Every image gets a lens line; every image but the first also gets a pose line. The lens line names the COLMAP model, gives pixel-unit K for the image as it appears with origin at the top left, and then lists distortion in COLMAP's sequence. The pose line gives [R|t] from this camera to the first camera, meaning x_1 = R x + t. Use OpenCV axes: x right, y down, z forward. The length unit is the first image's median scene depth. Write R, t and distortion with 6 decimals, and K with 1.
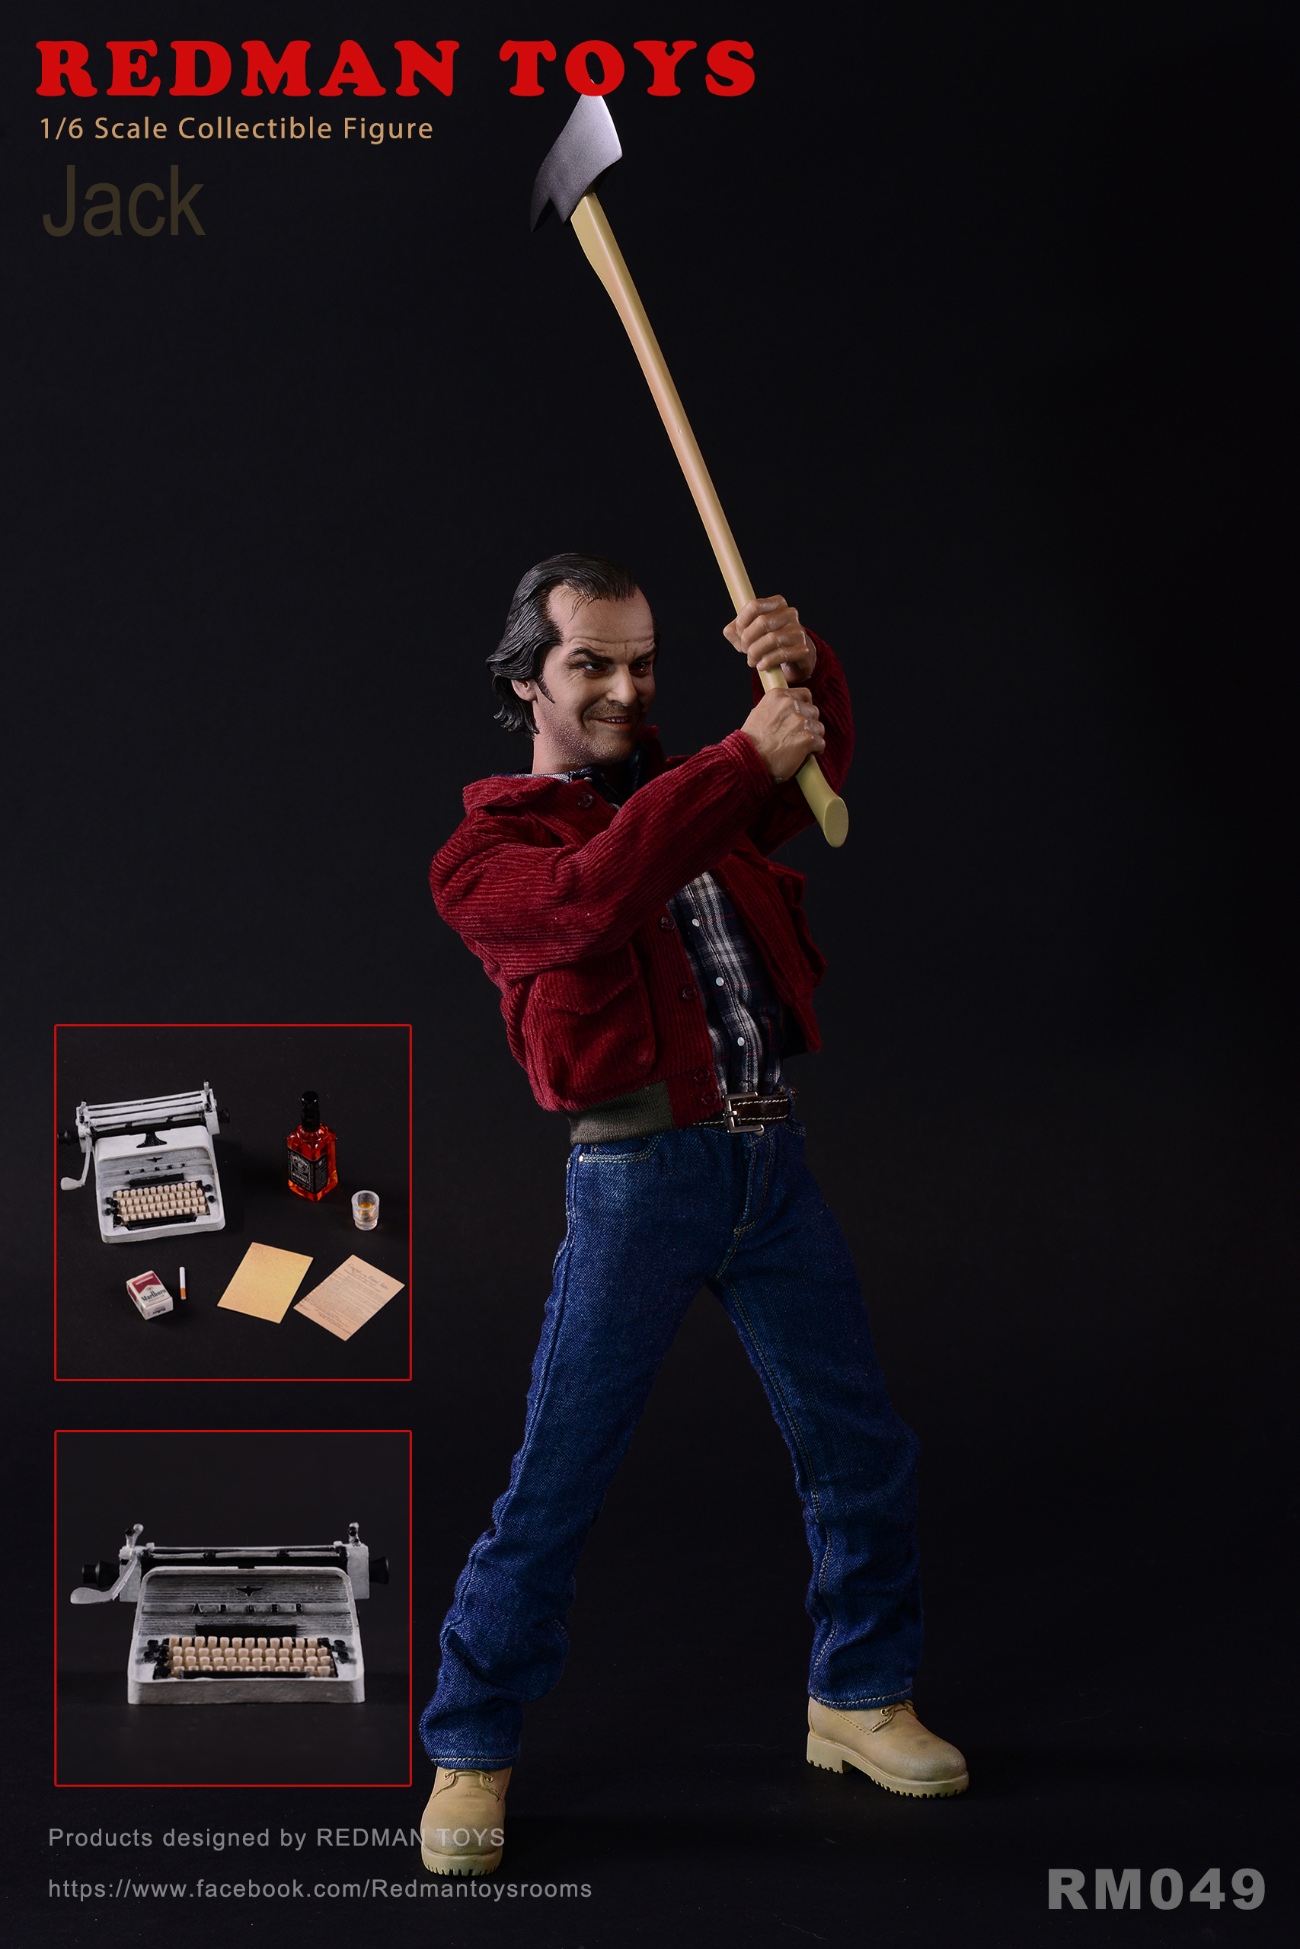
lens RADIAL K [[6148.8, 0, 650.0], [0, 6148.8, 974.5], [0, 0, 1]] dist [0.052462, 0.426615]
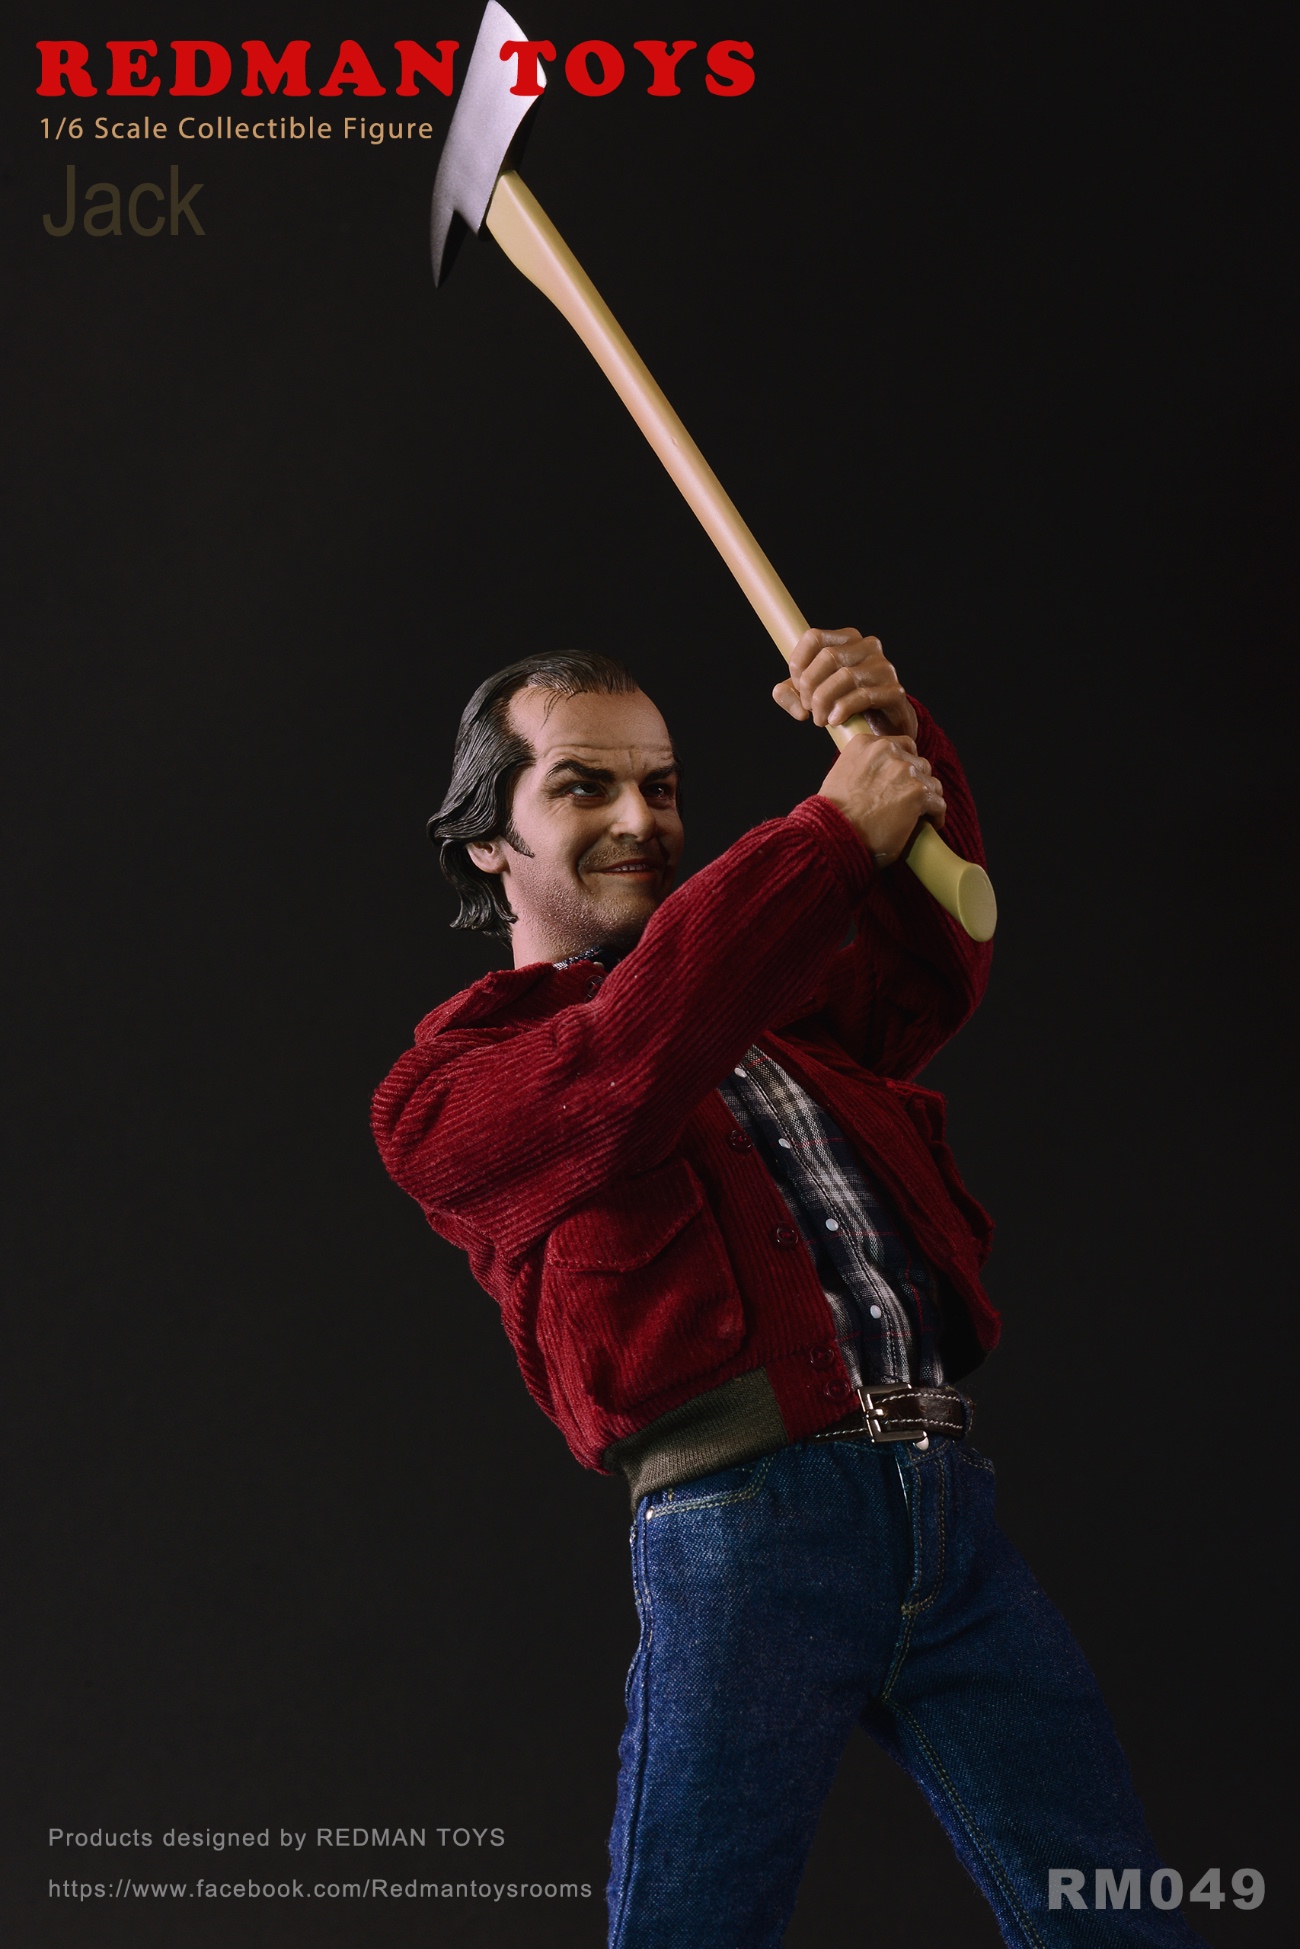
lens RADIAL K [[6148.8, 0, 650.0], [0, 6148.8, 974.5], [0, 0, 1]] dist [0.052462, 0.426615]
pose [[0.993271, -0.115793, 0.002377, -0.006174], [0.111216, 0.947880, -0.298586, 0.167469], [0.032321, 0.296842, 0.954380, 0.372459]]
